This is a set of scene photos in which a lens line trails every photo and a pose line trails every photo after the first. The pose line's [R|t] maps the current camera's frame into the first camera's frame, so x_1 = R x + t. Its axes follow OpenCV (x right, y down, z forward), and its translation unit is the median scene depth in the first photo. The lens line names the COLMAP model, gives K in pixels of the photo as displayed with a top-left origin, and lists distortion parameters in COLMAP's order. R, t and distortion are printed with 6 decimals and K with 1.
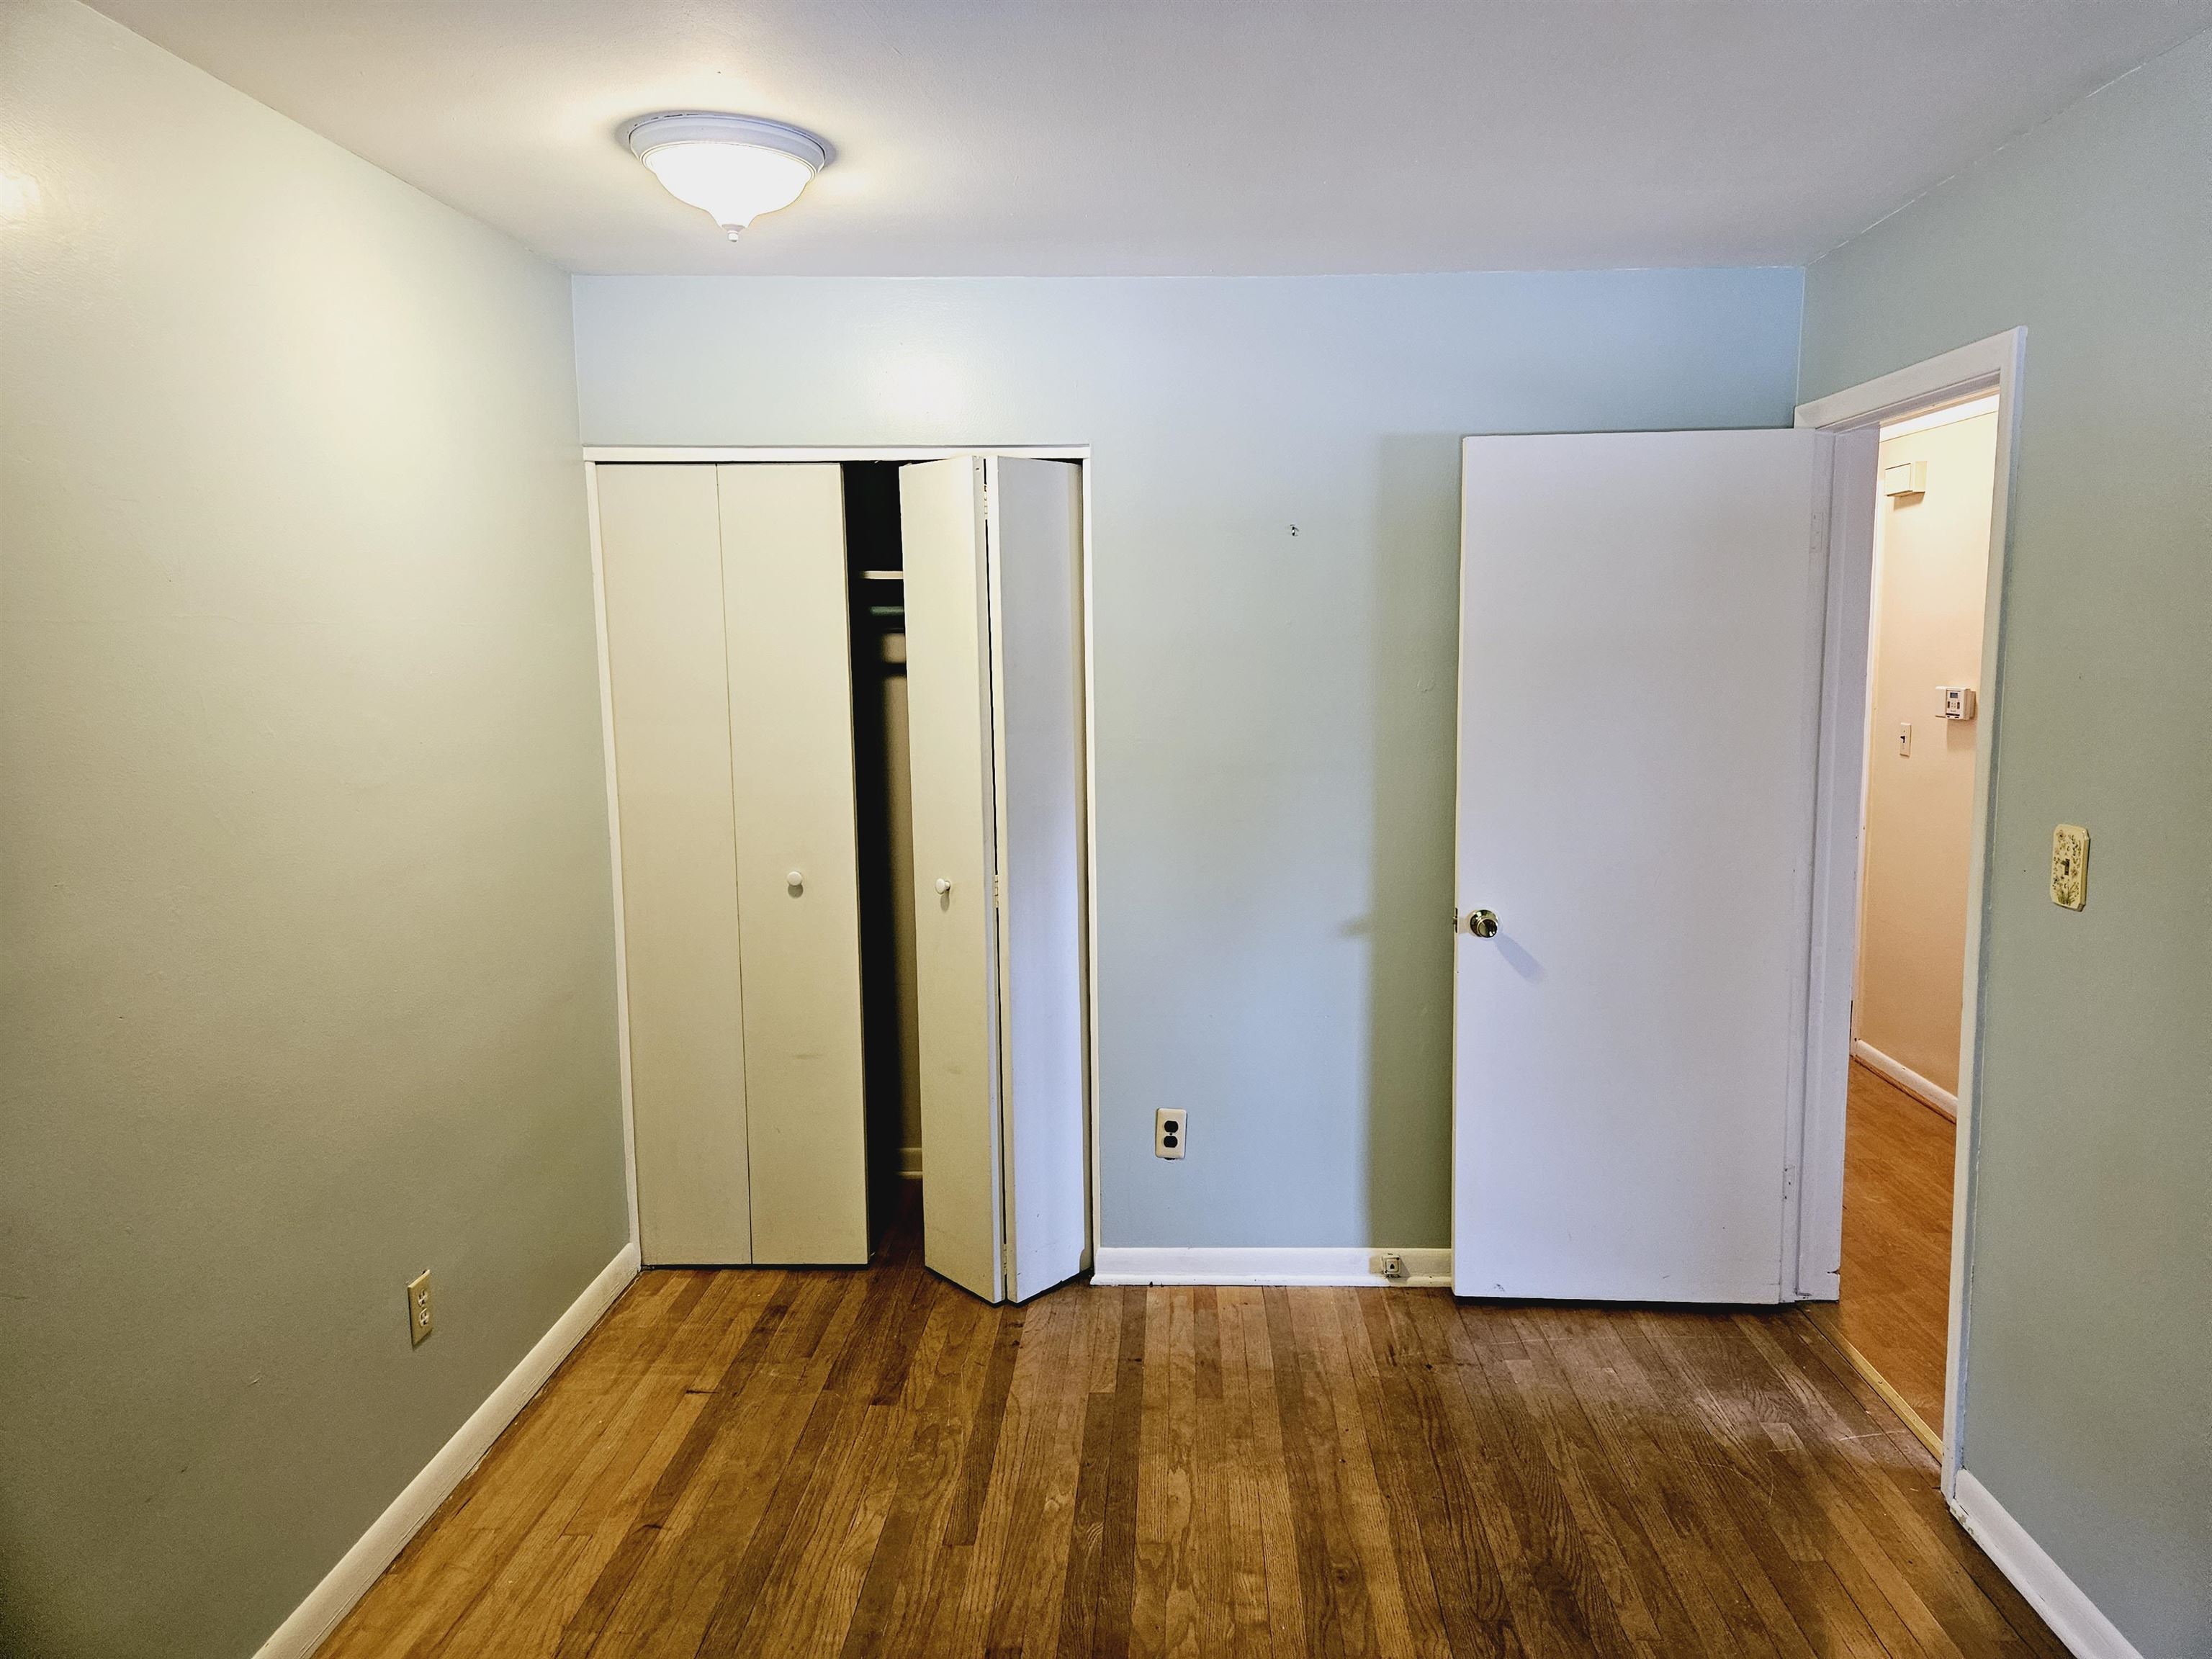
lens RADIAL K [[1486.7, 0, 1113.3], [0, 1486.7, 795.3], [0, 0, 1]] dist [0.074337, -0.061217]
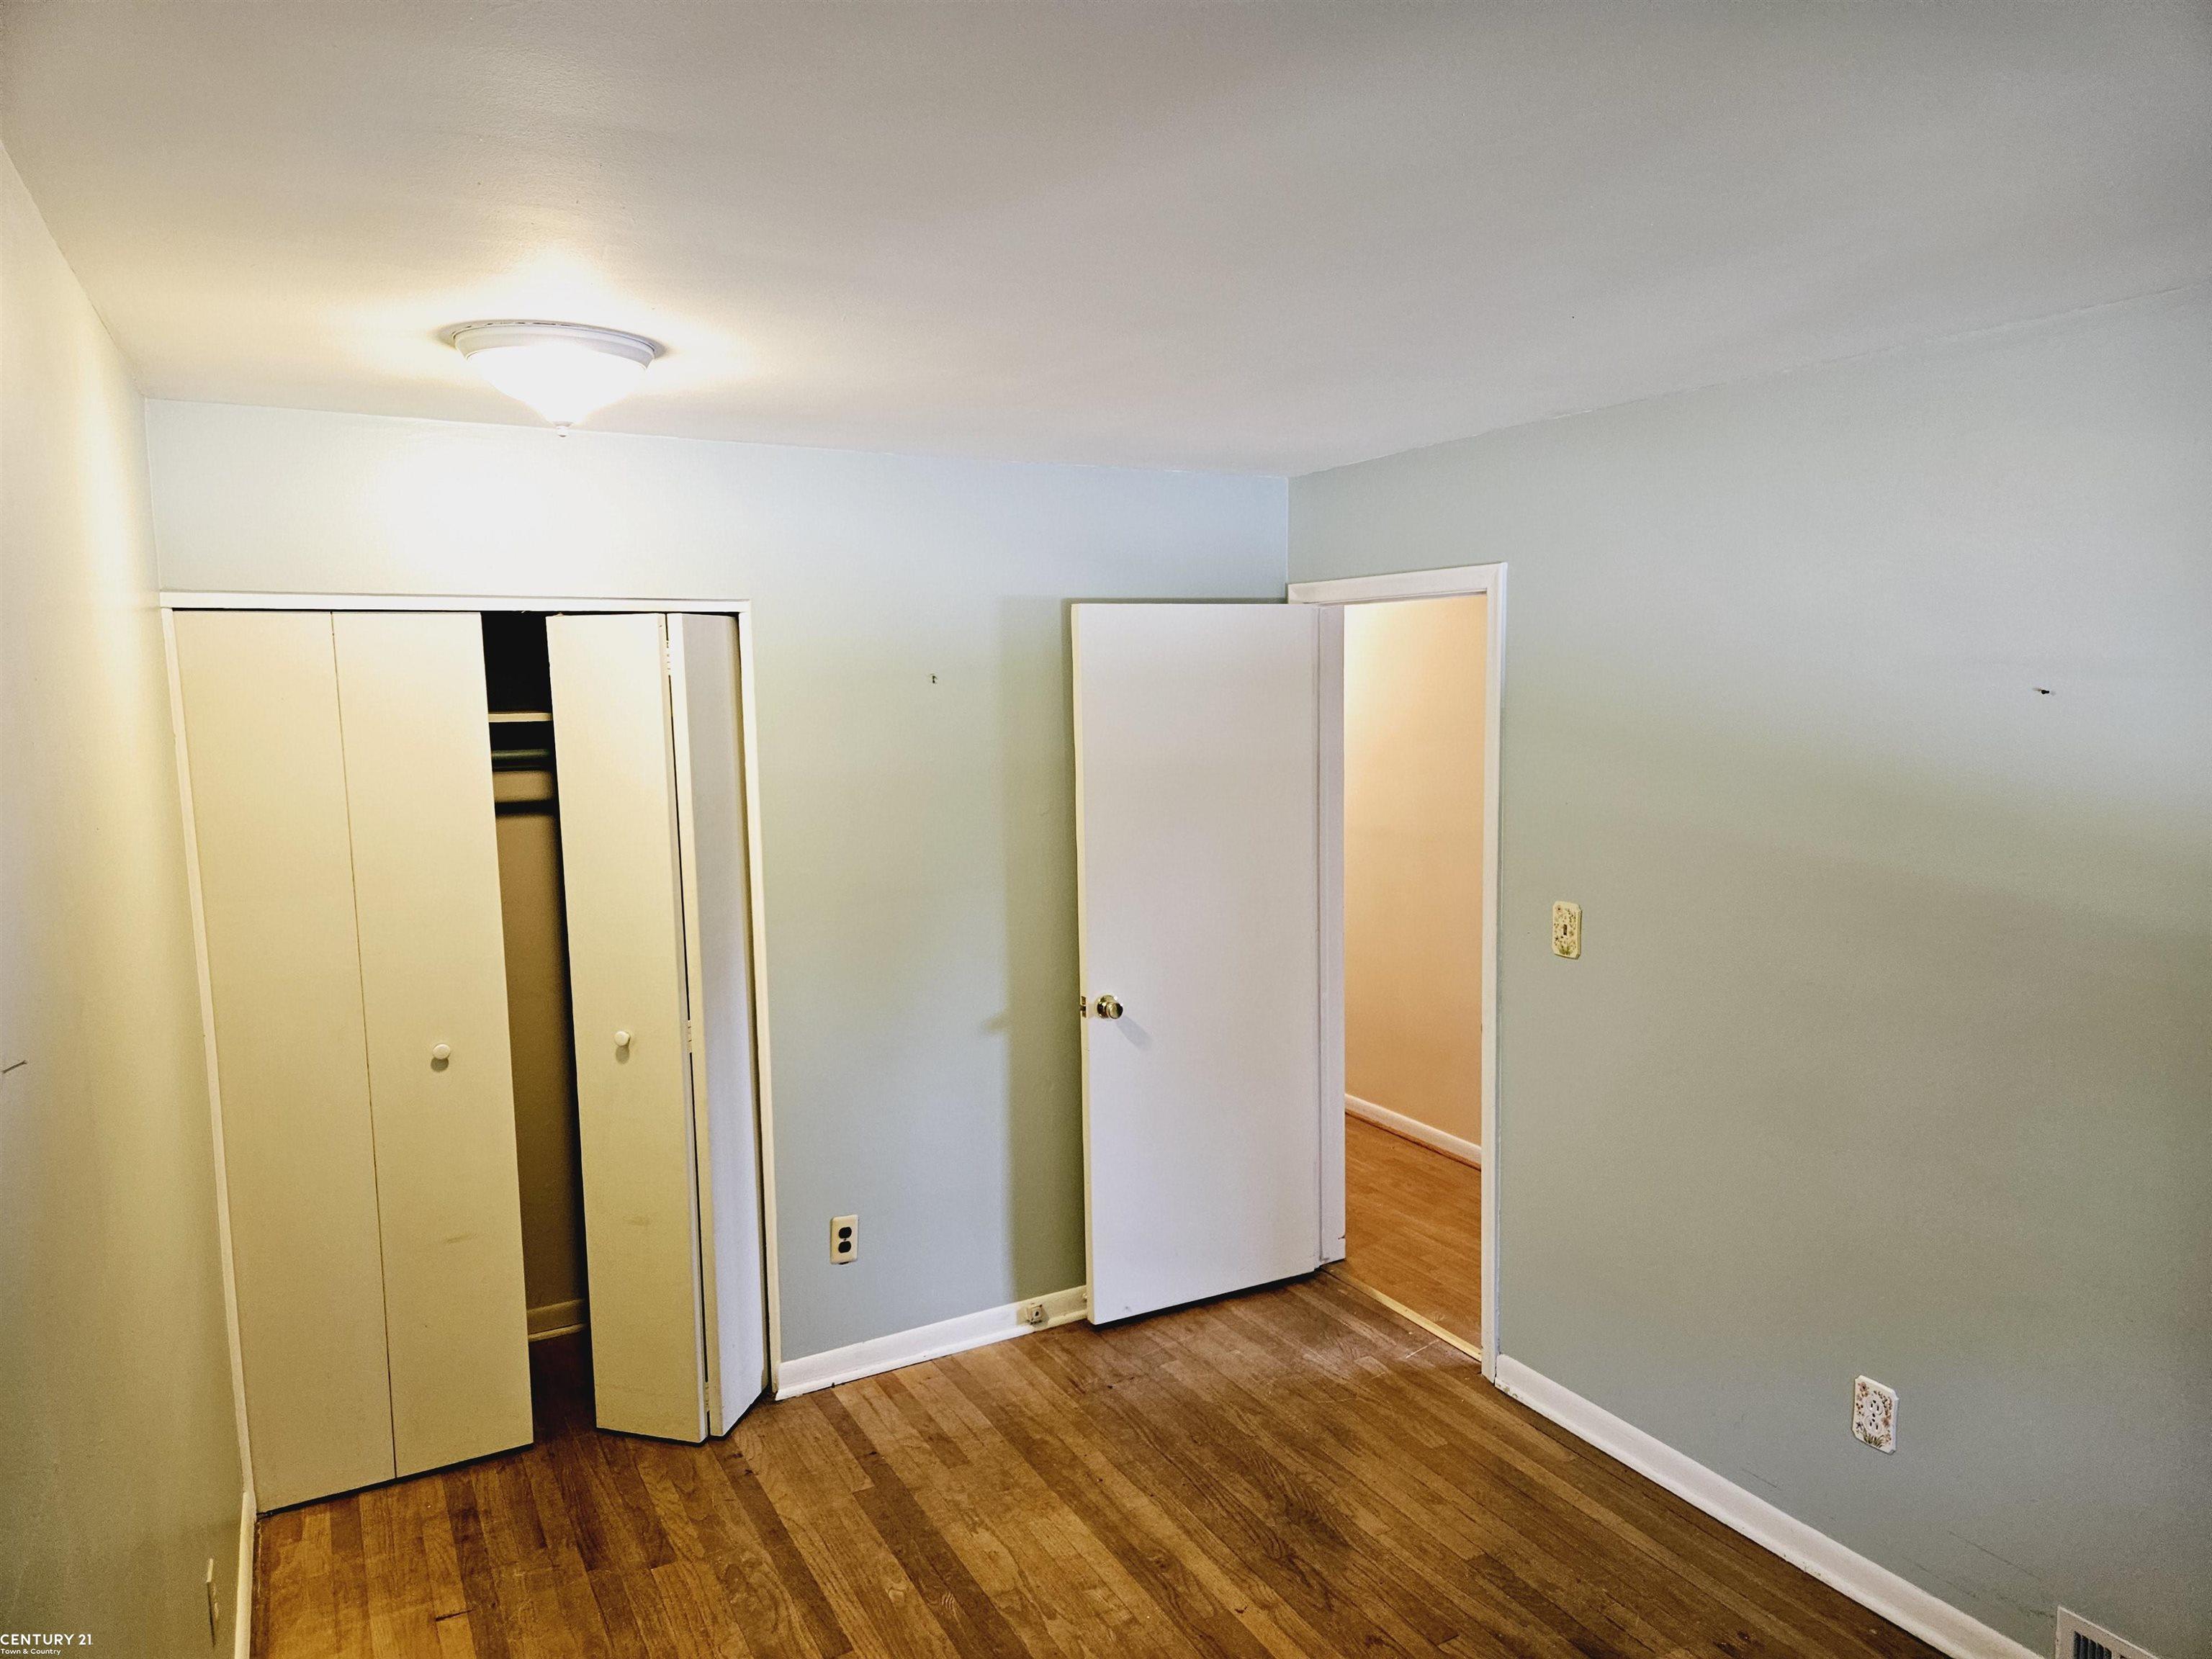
lens RADIAL K [[1486.7, 0, 1138.8], [0, 1486.7, 828.7], [0, 0, 1]] dist [0.074337, -0.061217]
pose [[0.857618, -0.063300, 0.510376, -0.329430], [0.069418, 0.997563, 0.007076, -0.063206], [-0.509580, 0.029361, 0.859922, -0.040169]]
